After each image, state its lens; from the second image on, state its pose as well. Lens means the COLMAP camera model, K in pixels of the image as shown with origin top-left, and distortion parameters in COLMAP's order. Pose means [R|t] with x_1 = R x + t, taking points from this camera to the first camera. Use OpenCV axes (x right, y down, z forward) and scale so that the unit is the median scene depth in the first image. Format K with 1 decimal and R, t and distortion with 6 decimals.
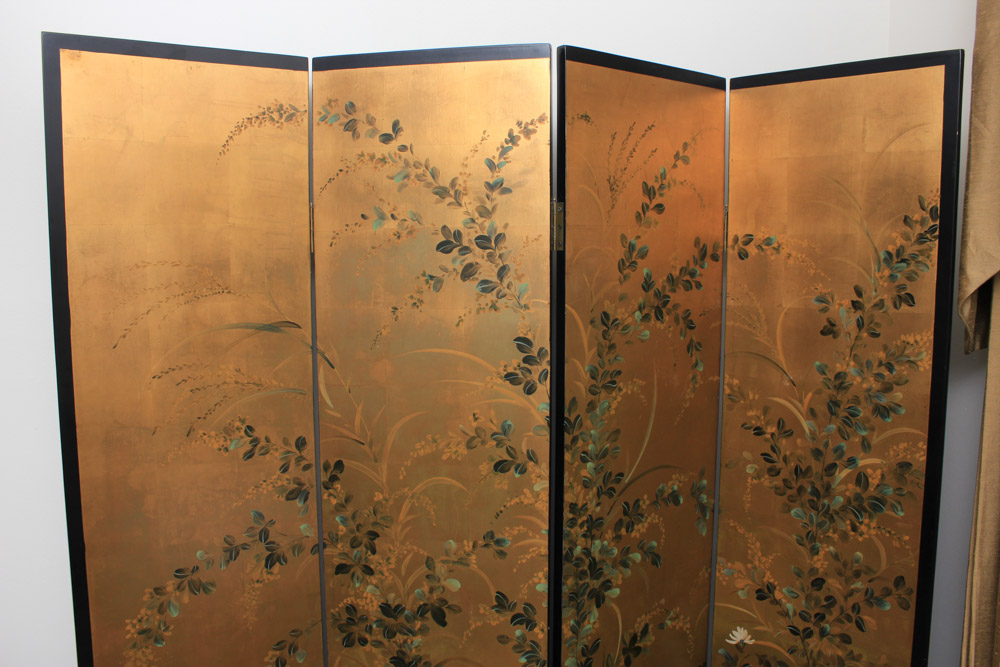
lens RADIAL K [[808.5, 0, 499.8], [0, 808.5, 335.3], [0, 0, 1]] dist [-0.050397, 0.000916]
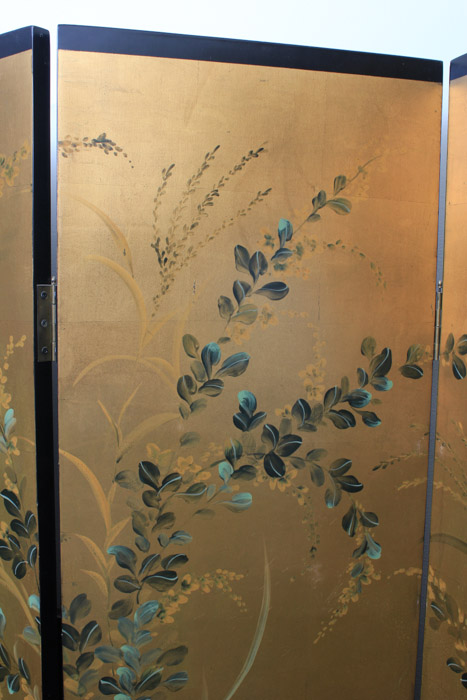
lens RADIAL K [[769.9, 0, 233.4], [0, 769.9, 348.6], [0, 0, 1]] dist [-0.073323, 0.000000]
pose [[0.916418, 0.067048, -0.394567, 0.400615], [-0.064993, 0.997713, 0.018588, -0.125756], [0.394910, 0.008610, 0.918679, 0.482650]]
